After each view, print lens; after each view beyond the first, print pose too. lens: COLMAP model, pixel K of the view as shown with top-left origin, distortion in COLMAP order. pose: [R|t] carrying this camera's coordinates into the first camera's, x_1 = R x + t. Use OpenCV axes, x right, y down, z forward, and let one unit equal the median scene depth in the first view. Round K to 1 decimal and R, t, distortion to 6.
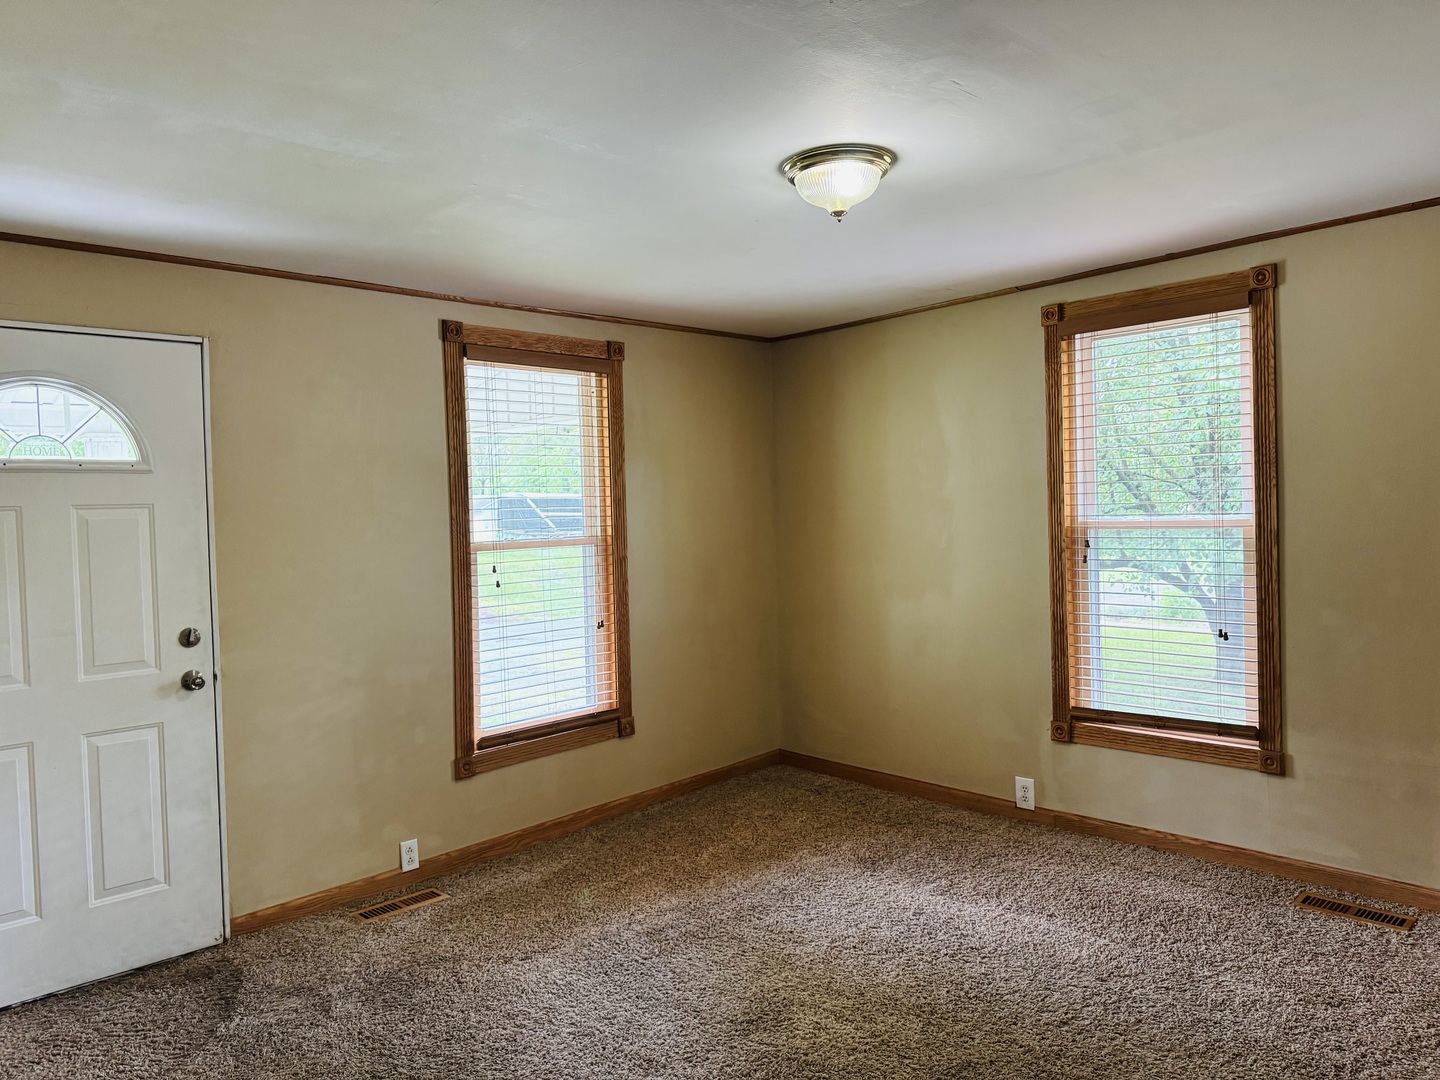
lens RADIAL K [[1044.2, 0, 720.0], [0, 1044.2, 540.0], [0, 0, 1]] dist [0.000591, -0.002535]
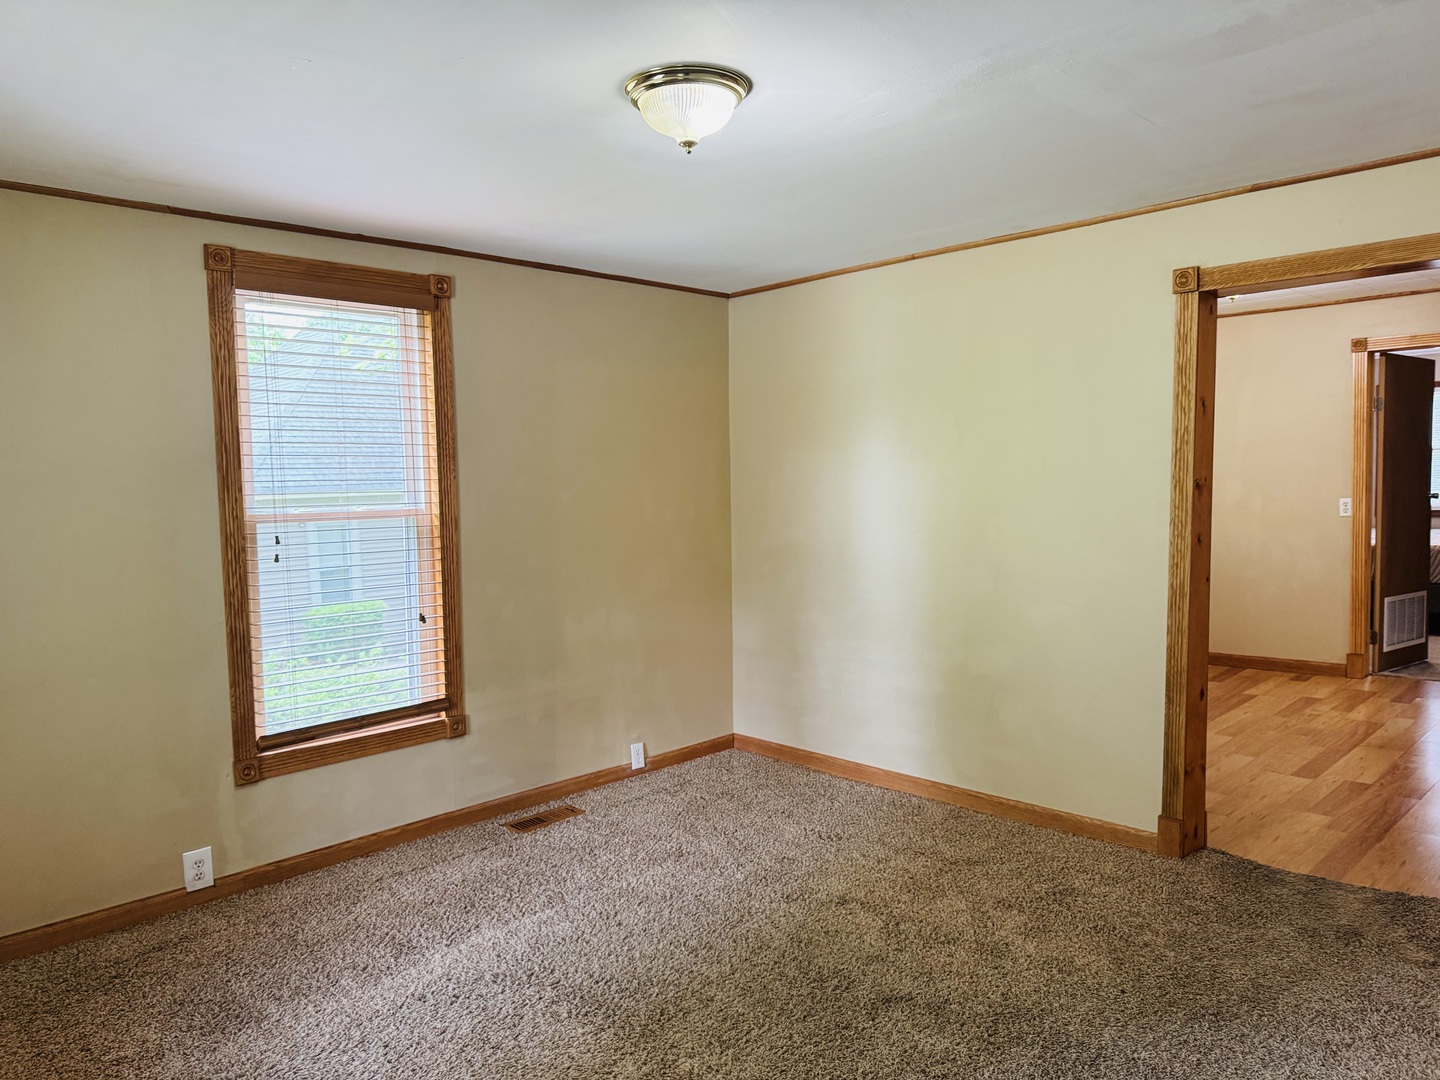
lens RADIAL K [[1016.8, 0, 720.0], [0, 1016.8, 540.0], [0, 0, 1]] dist [0.059965, -0.058509]
pose [[-0.021333, -0.027907, 0.999383, -0.549812], [0.058395, 0.997869, 0.029111, 0.000283], [-0.998066, 0.058980, -0.019658, 0.721411]]
